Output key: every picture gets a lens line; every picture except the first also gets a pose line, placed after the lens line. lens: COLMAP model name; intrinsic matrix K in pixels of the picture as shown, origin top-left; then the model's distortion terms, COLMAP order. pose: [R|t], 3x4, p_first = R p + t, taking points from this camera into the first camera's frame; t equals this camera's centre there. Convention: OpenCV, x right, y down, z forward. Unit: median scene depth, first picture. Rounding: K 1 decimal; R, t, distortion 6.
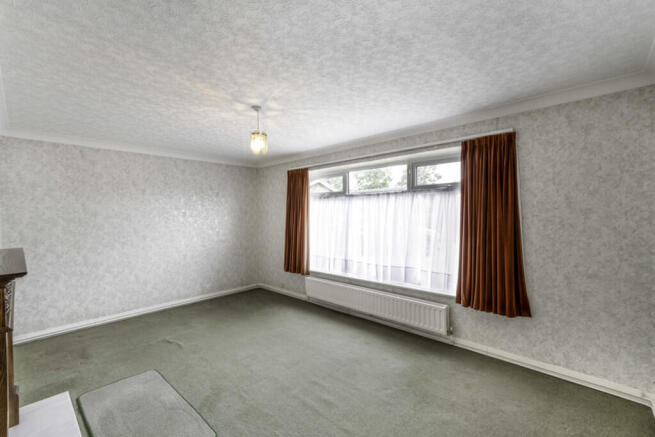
lens RADIAL K [[288.9, 0, 323.3], [0, 288.9, 217.3], [0, 0, 1]] dist [0.018808, -0.001783]
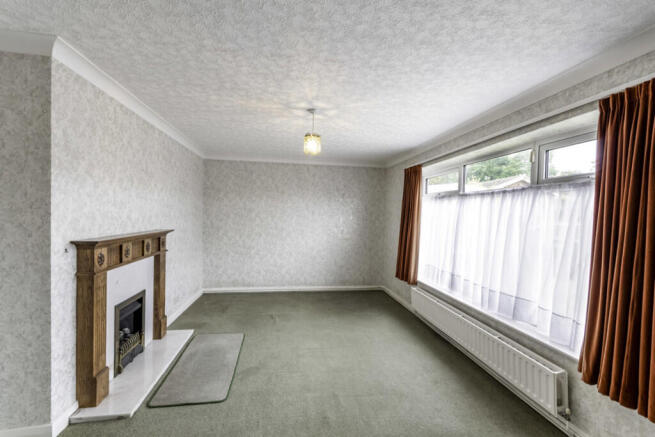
lens RADIAL K [[288.9, 0, 323.3], [0, 288.9, 219.2], [0, 0, 1]] dist [0.018808, -0.001783]
pose [[0.789171, 0.043306, -0.612645, 0.333667], [-0.041920, 0.998983, 0.016616, -0.007405], [0.612741, 0.012569, 0.790184, 0.159529]]
